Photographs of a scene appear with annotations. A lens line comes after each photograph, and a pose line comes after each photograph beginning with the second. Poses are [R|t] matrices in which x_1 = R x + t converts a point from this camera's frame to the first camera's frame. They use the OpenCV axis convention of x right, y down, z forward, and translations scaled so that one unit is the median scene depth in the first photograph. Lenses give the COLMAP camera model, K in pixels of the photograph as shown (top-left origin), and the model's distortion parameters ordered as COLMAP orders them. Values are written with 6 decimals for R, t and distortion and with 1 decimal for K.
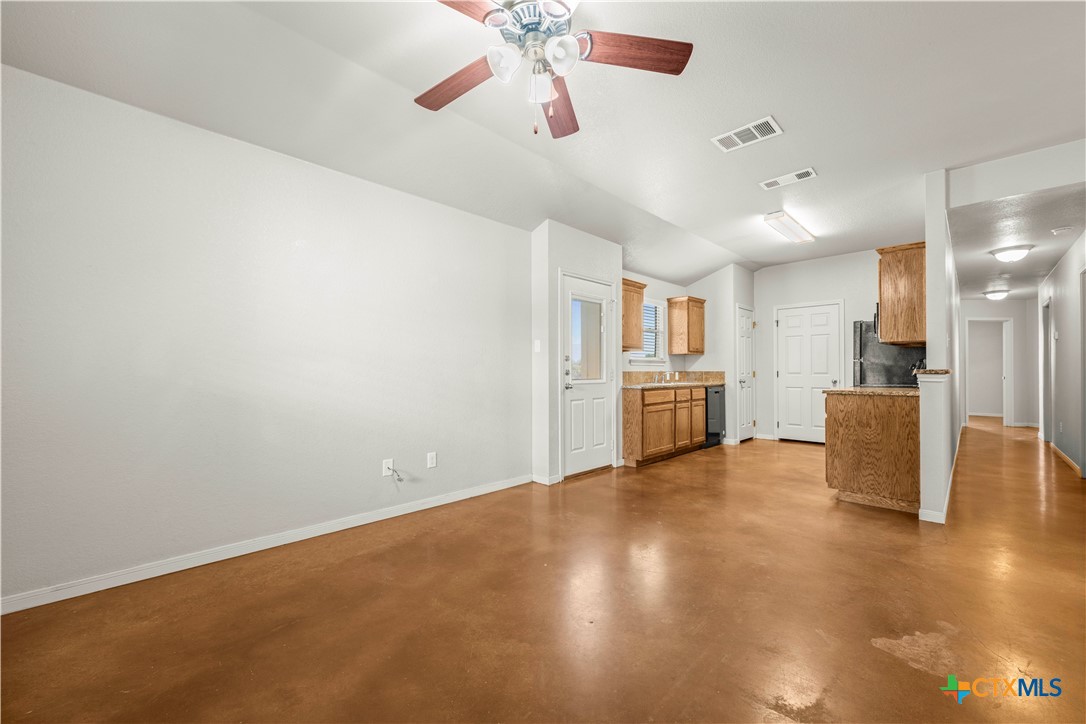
lens RADIAL K [[430.2, 0, 549.3], [0, 430.2, 369.8], [0, 0, 1]] dist [0.000248, -0.000571]
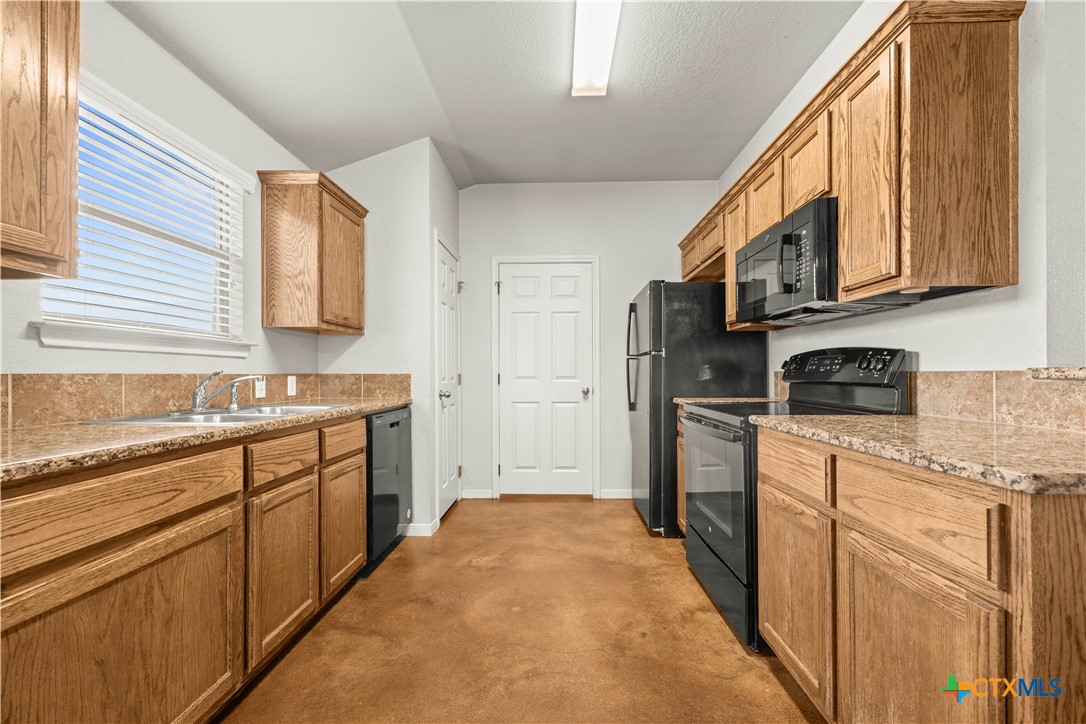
lens RADIAL K [[430.2, 0, 548.0], [0, 430.2, 373.7], [0, 0, 1]] dist [0.000248, -0.000571]
pose [[0.732675, 0.001739, 0.680577, 0.235141], [-0.003044, 0.999995, 0.000721, 0.002610], [-0.680572, -0.002600, 0.732676, 0.649480]]
